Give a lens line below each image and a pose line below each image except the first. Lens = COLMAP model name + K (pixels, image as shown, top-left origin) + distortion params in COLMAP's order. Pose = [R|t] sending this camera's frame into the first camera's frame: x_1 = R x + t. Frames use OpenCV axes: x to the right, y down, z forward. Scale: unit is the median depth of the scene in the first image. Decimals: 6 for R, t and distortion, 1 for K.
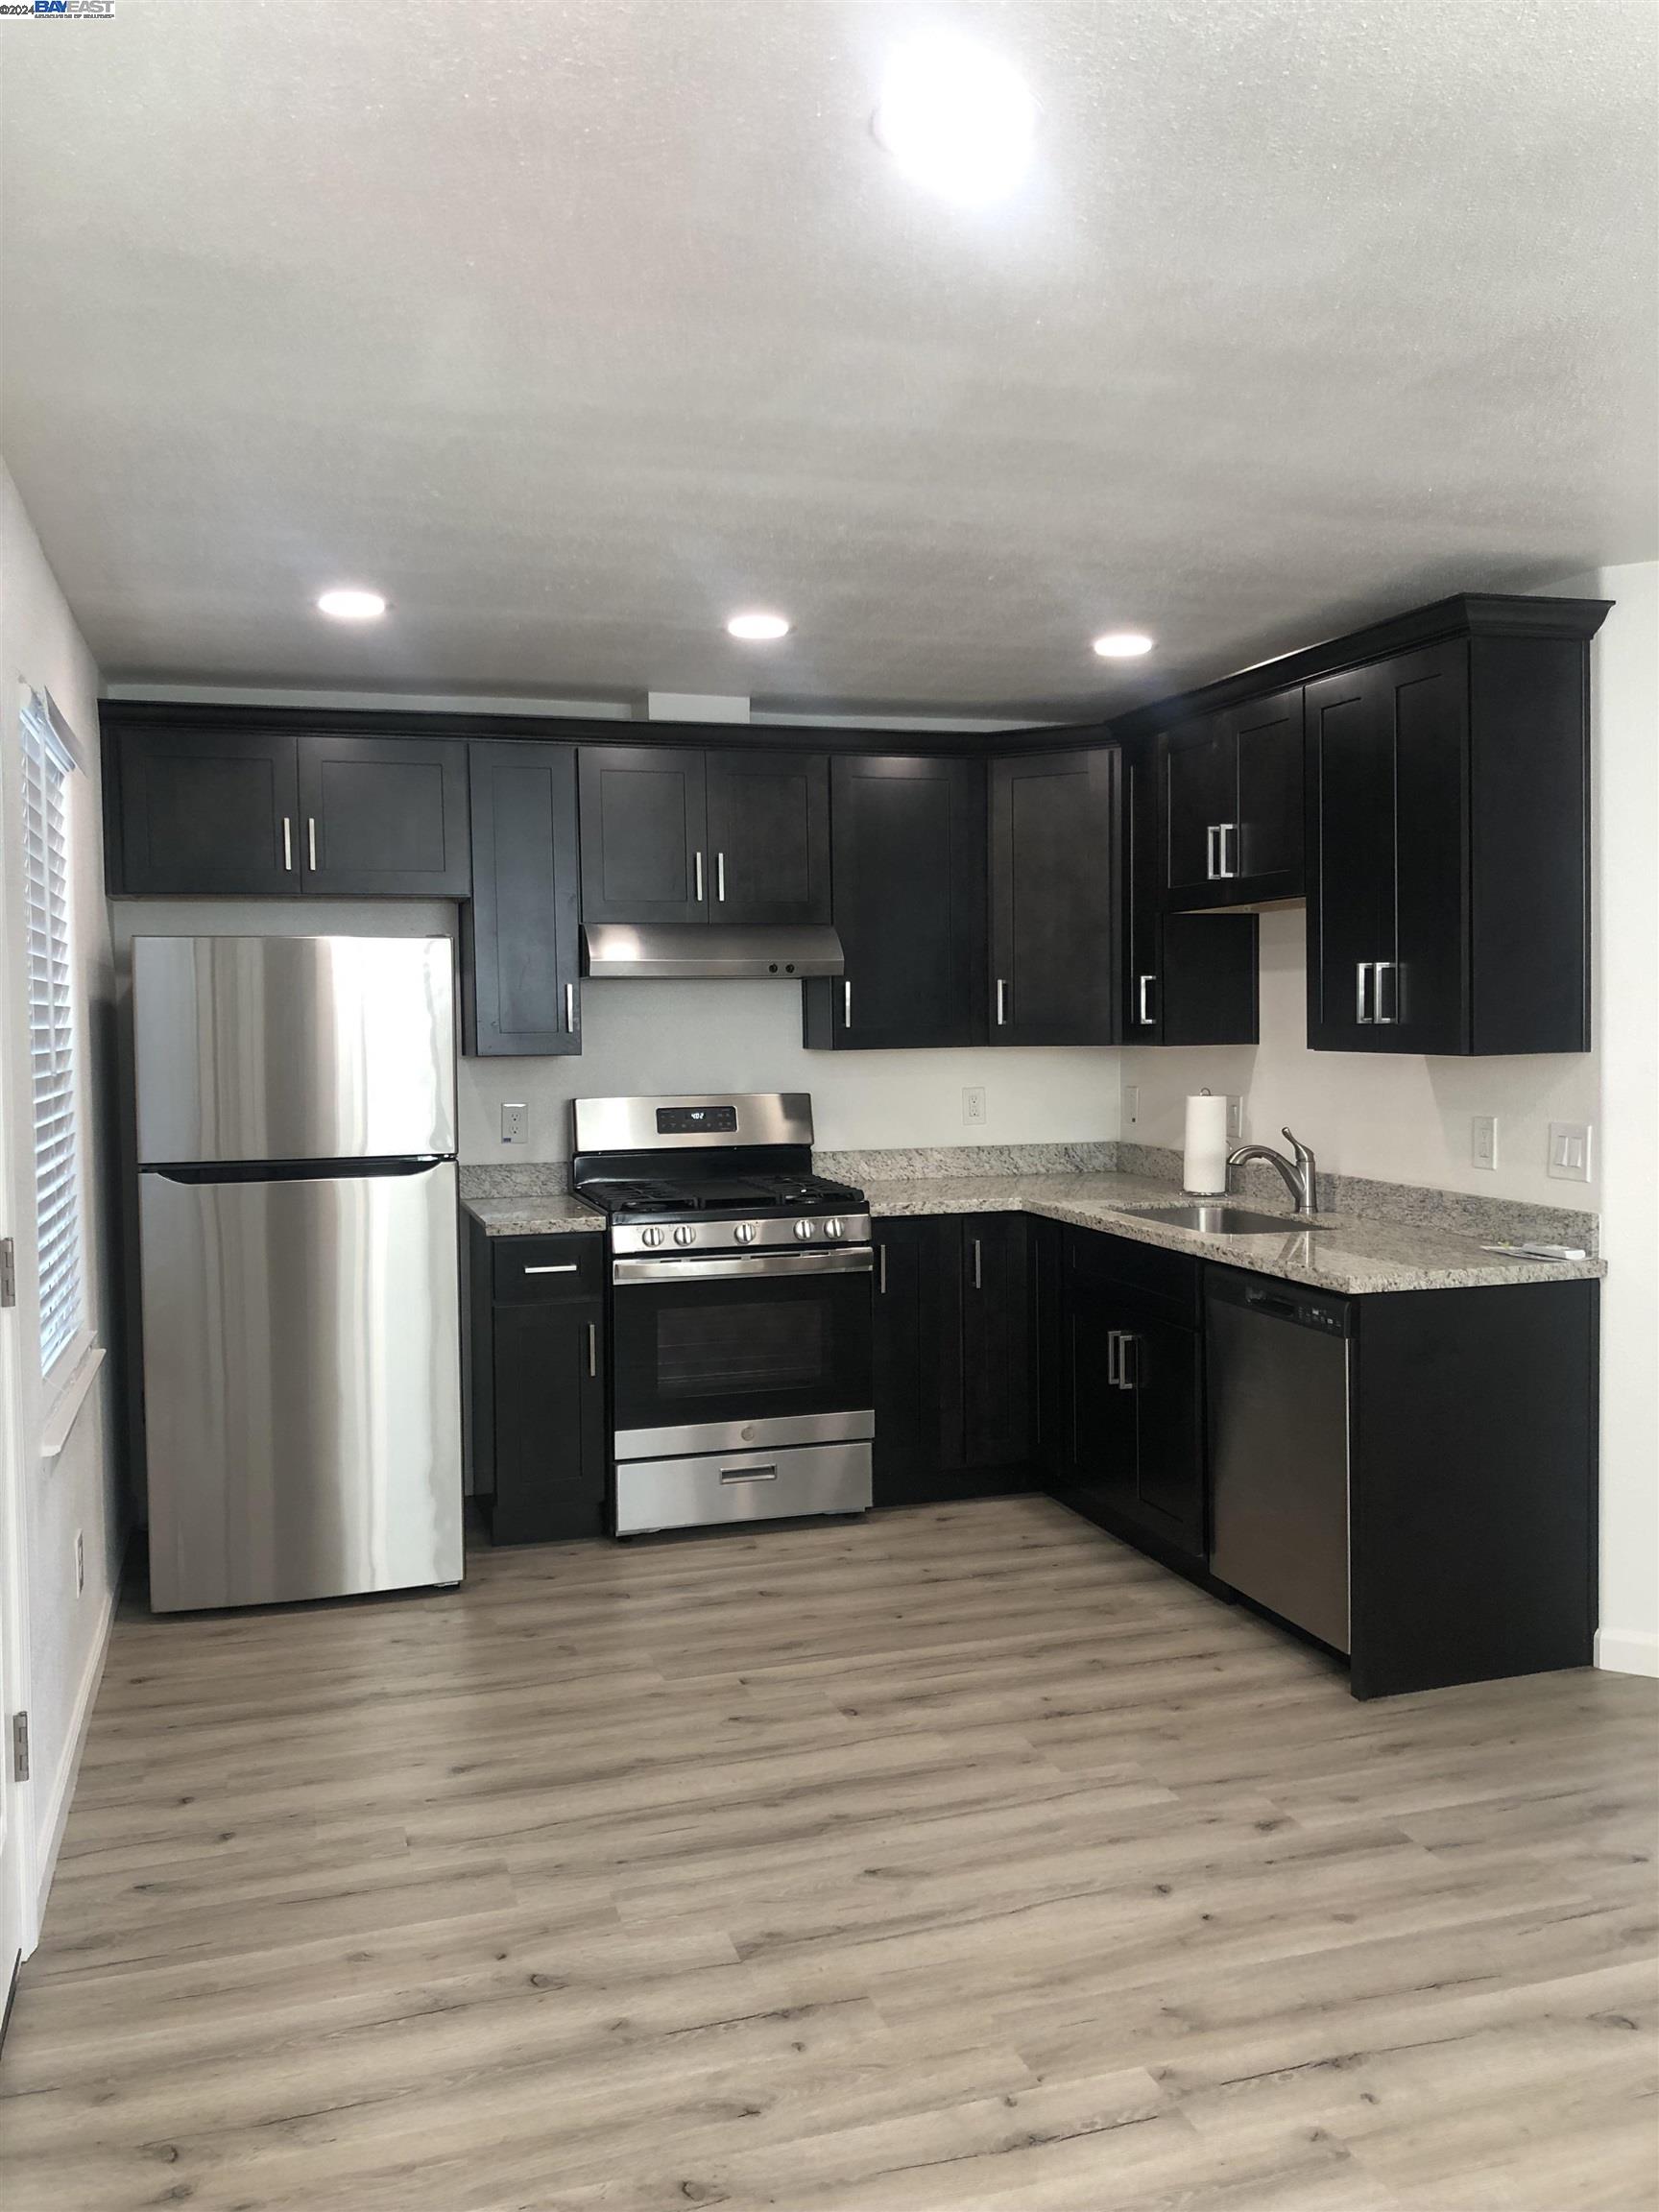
lens RADIAL K [[1839.3, 0, 818.6], [0, 1839.3, 1102.8], [0, 0, 1]] dist [0.012262, 0.004520]
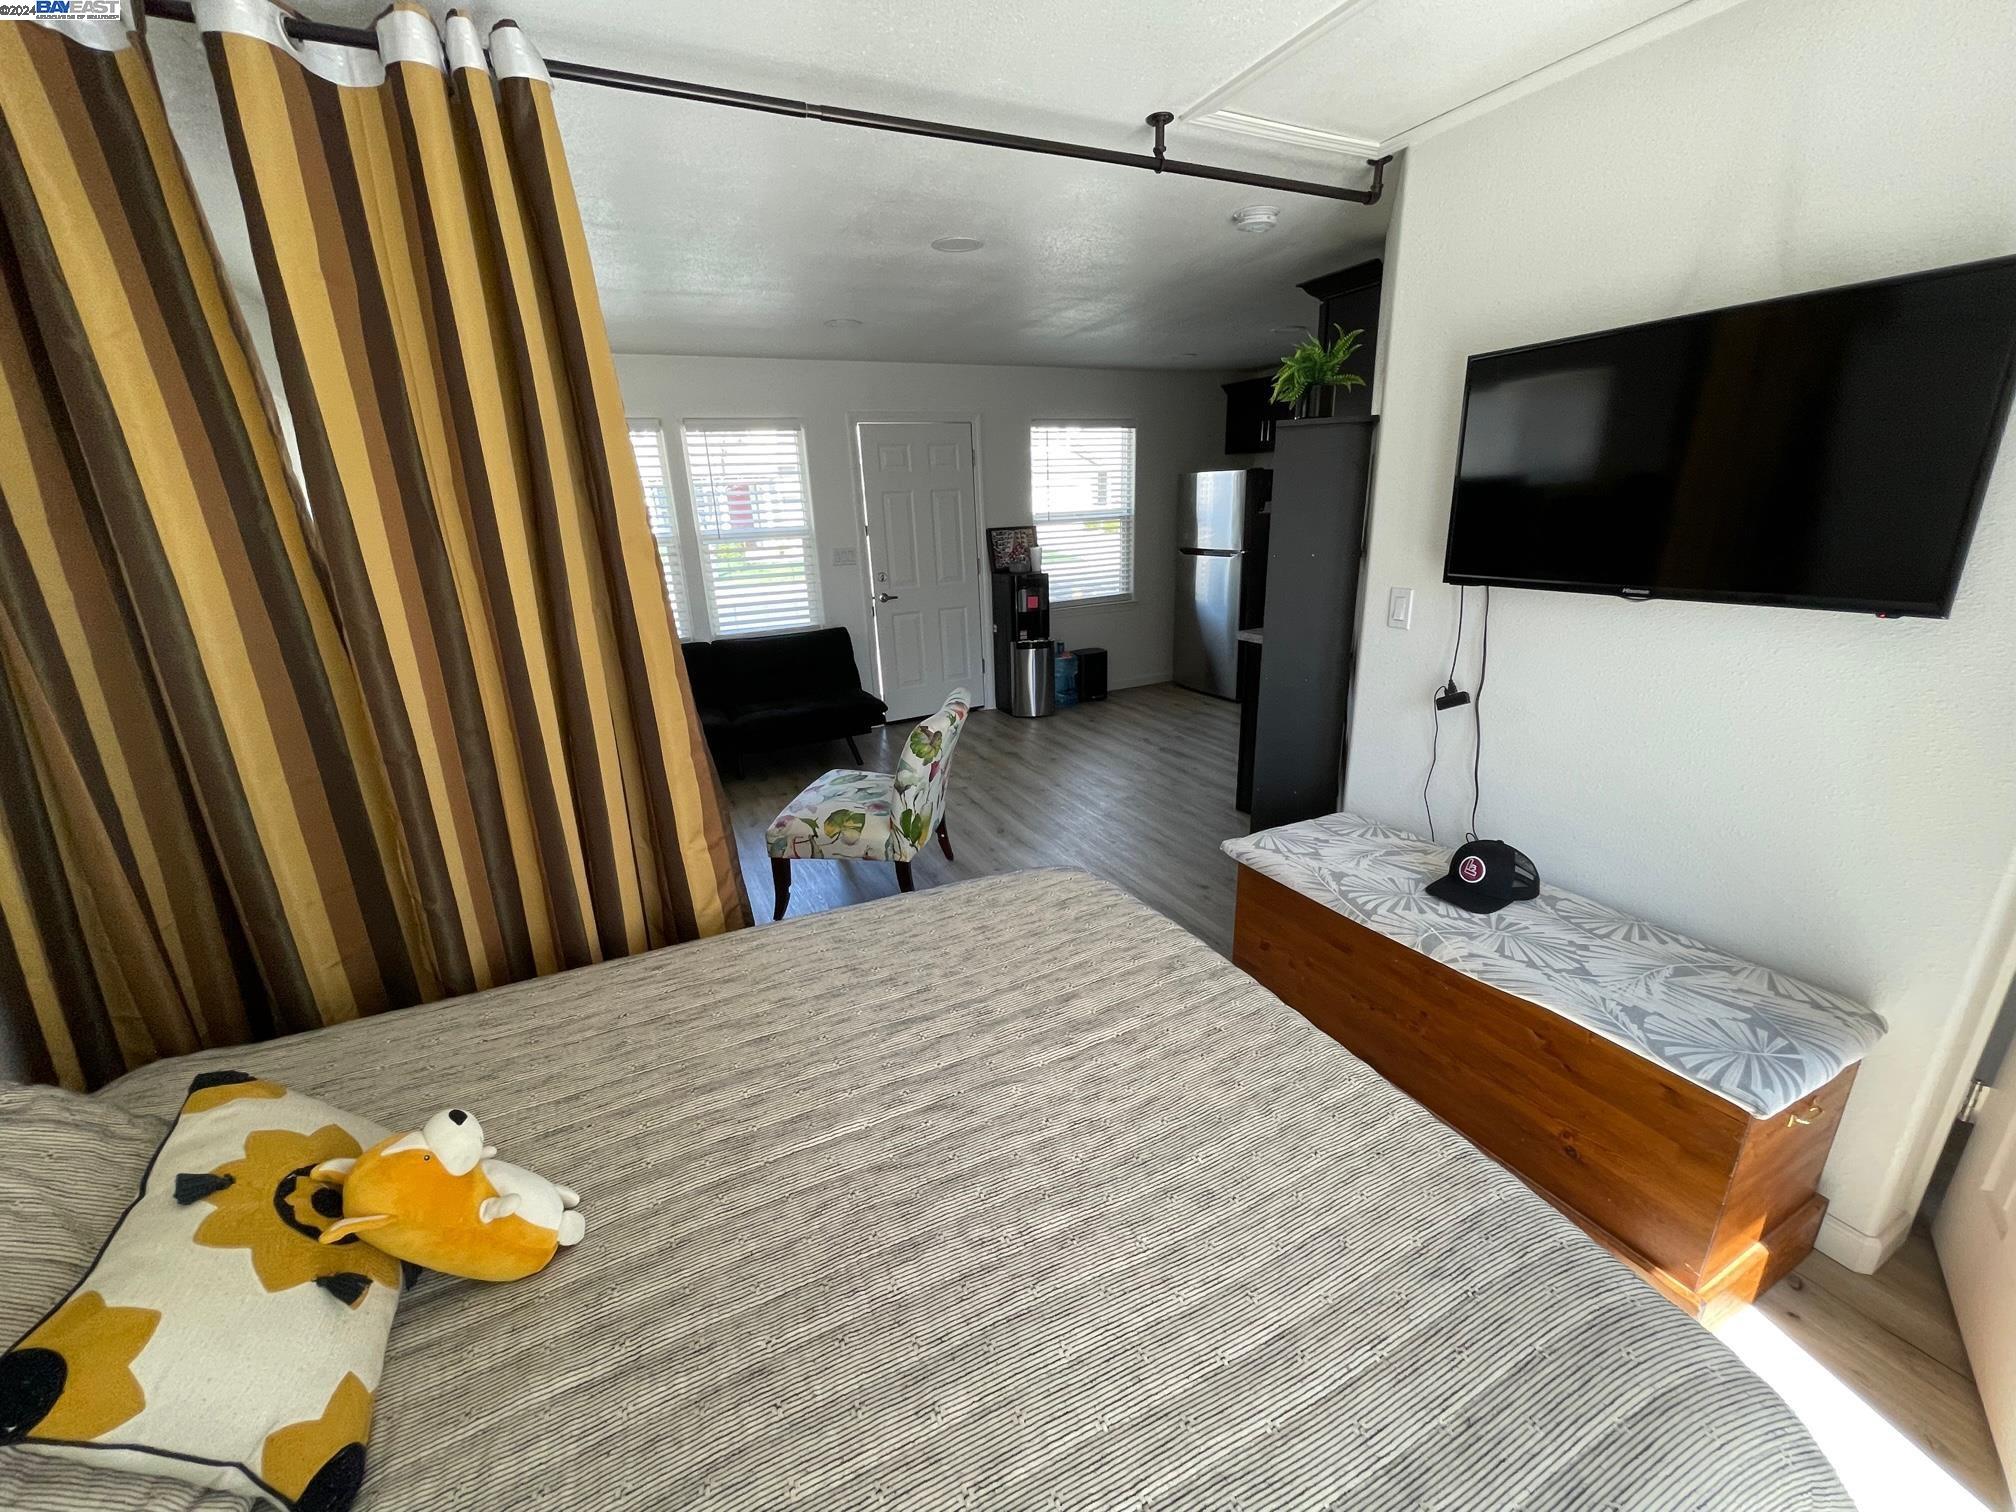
lens RADIAL K [[809.8, 0, 996.3], [0, 809.8, 751.3], [0, 0, 1]] dist [-0.005714, 0.000172]
pose [[0.151826, 0.308475, -0.939038, 1.278429], [-0.009677, 0.950470, 0.310666, -0.080309], [0.988360, -0.038080, 0.147291, 0.554260]]
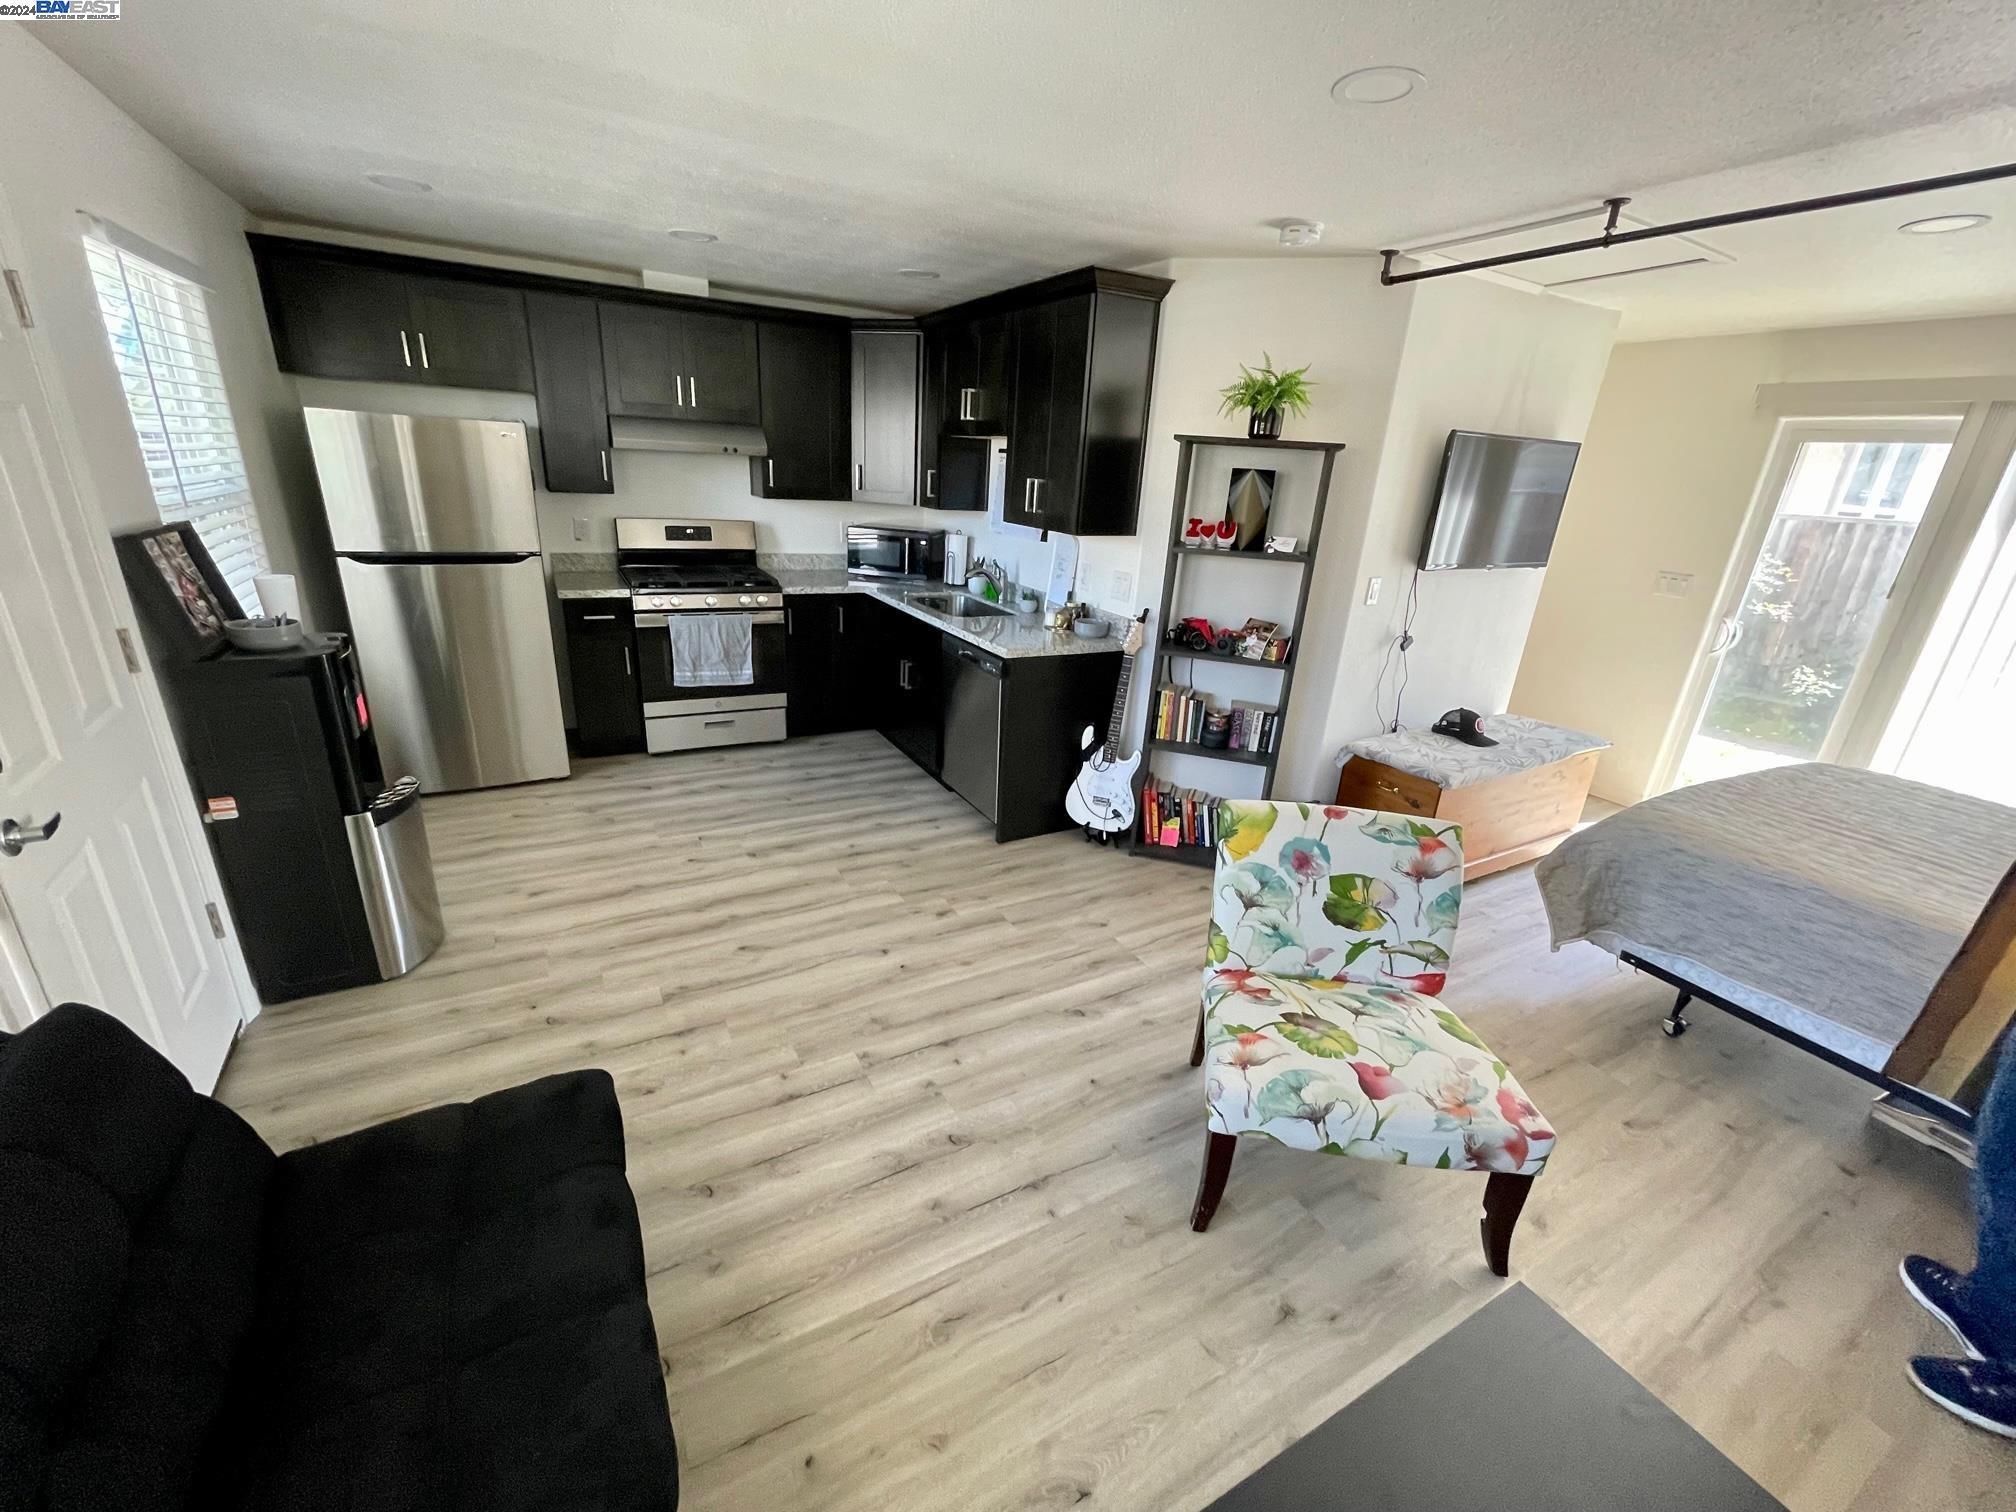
lens RADIAL K [[809.8, 0, 1009.7], [0, 809.8, 765.7], [0, 0, 1]] dist [-0.005714, 0.000172]
pose [[0.977172, -0.003723, 0.212416, 0.110342], [-0.062228, 0.950979, 0.302931, -0.052114], [-0.203131, -0.309233, 0.929038, 0.154431]]
